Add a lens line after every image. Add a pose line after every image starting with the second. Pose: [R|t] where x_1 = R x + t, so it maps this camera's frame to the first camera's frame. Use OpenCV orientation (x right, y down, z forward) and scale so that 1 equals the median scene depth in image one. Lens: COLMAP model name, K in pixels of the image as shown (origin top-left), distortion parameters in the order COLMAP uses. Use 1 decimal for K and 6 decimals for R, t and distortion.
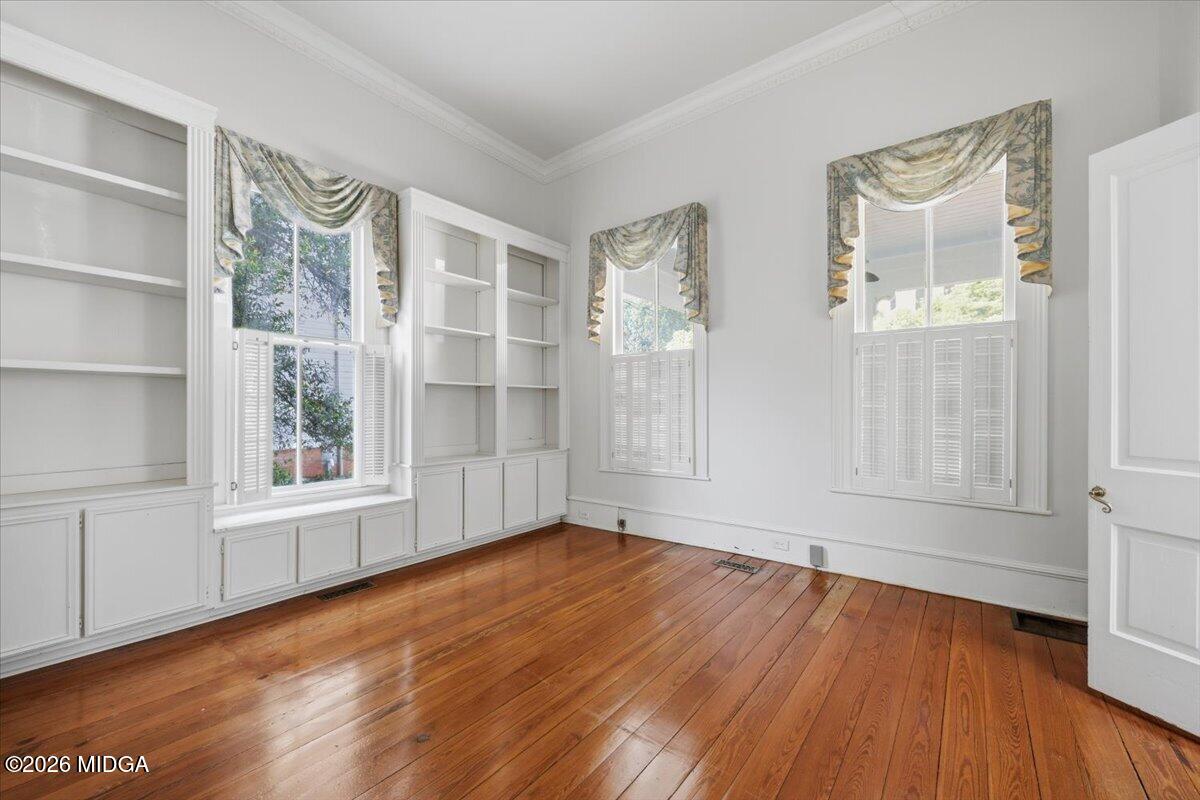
lens RADIAL K [[467.8, 0, 596.7], [0, 467.8, 404.5], [0, 0, 1]] dist [0.001705, -0.000711]
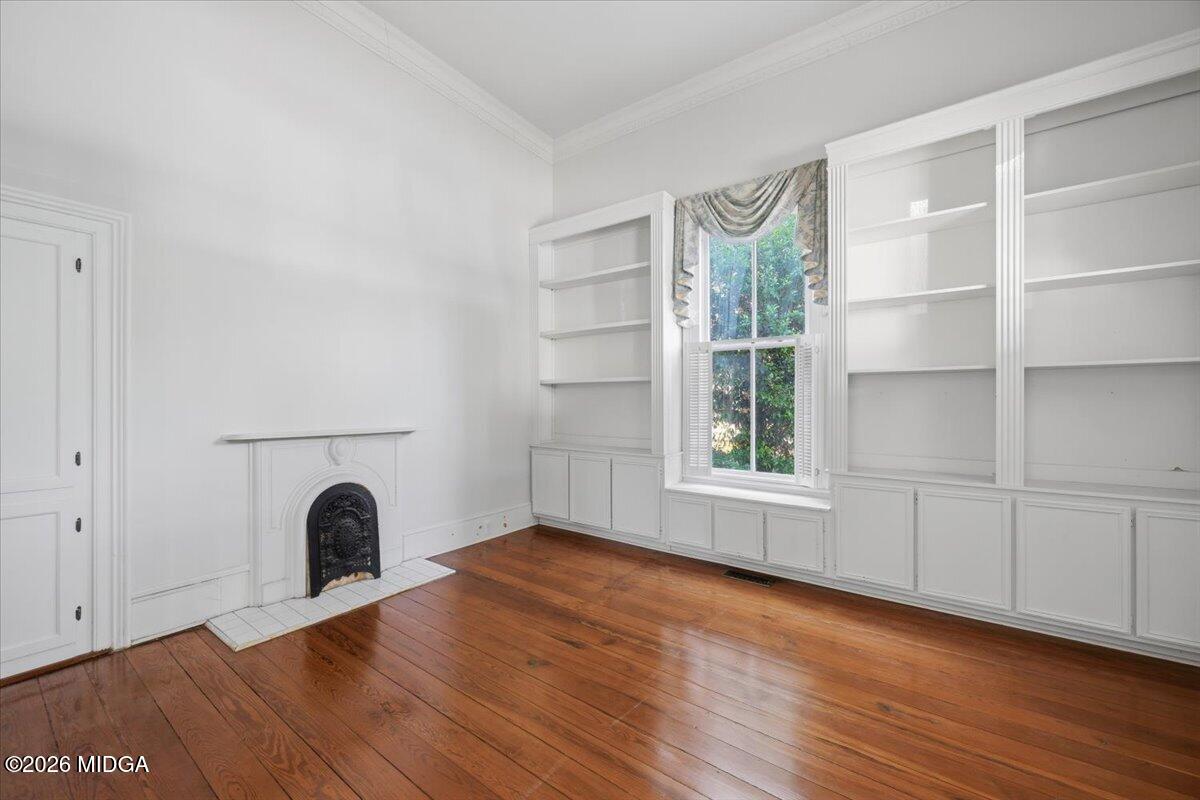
lens RADIAL K [[467.8, 0, 599.8], [0, 467.8, 403.3], [0, 0, 1]] dist [0.001705, -0.000711]
pose [[0.037480, 0.000017, -0.999297, 0.467372], [0.000614, 1.000000, 0.000040, 0.007277], [0.999297, -0.000615, 0.037480, 0.590490]]
